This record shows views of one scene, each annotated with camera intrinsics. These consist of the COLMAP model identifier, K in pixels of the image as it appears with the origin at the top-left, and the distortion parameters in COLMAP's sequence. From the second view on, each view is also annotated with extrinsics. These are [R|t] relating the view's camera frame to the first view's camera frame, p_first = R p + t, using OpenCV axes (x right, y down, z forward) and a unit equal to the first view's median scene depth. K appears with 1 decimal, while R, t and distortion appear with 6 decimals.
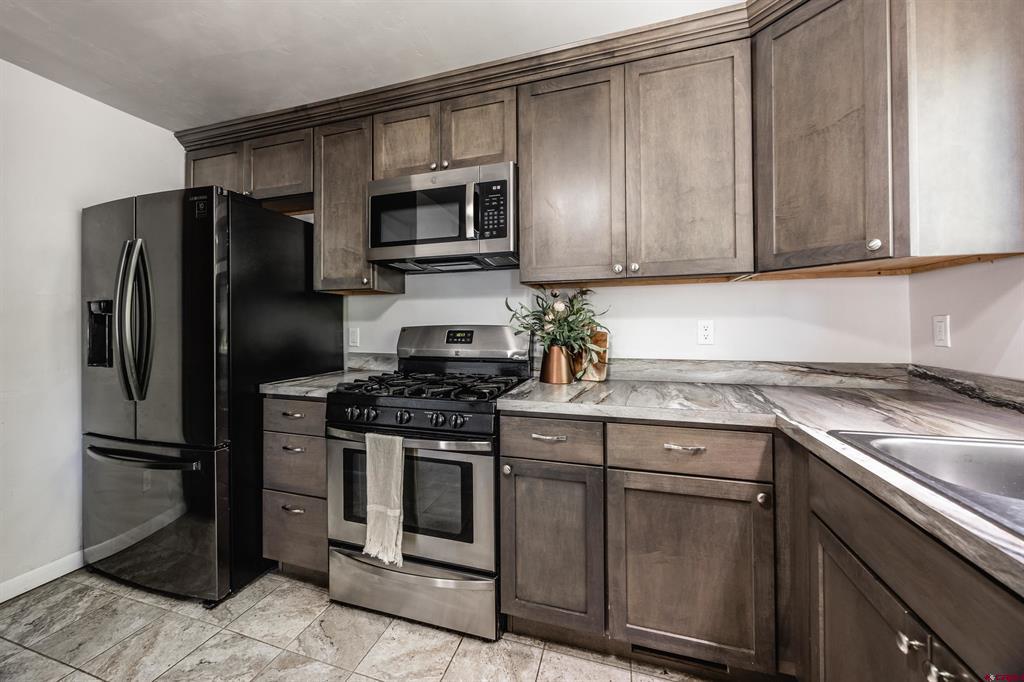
lens RADIAL K [[391.9, 0, 497.8], [0, 391.9, 323.9], [0, 0, 1]] dist [-0.005370, 0.000019]
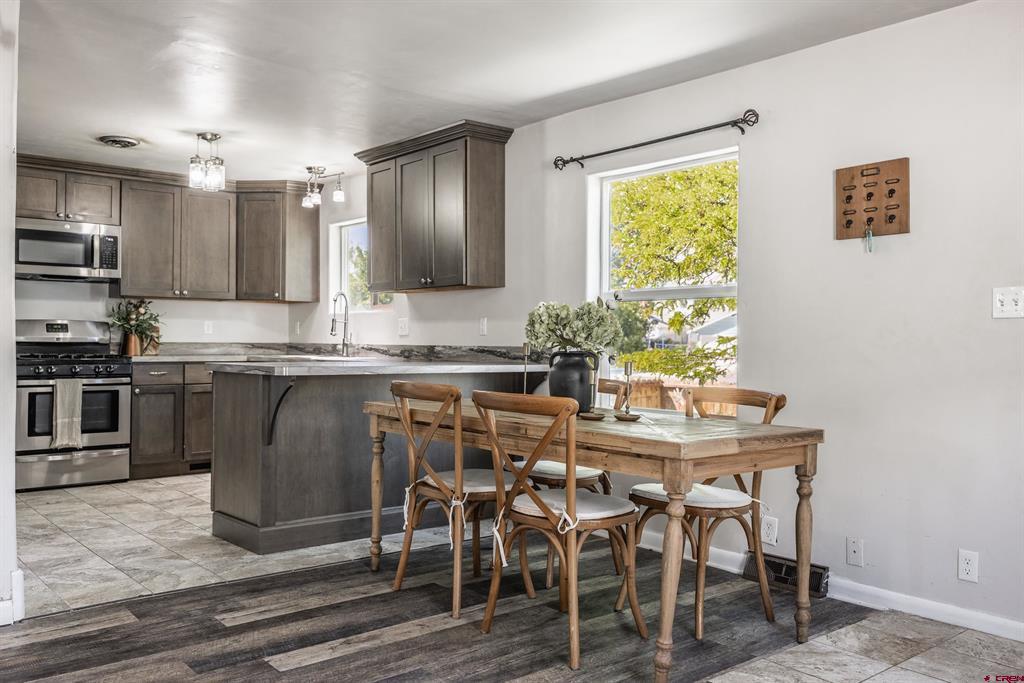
lens RADIAL K [[842.6, 0, 508.4], [0, 842.6, 332.1], [0, 0, 1]] dist [-0.003646, -0.000957]
pose [[0.521604, 0.018144, 0.852995, -2.439112], [-0.014201, 0.999820, -0.012584, 0.084285], [-0.853069, -0.005549, 0.521768, -2.629951]]
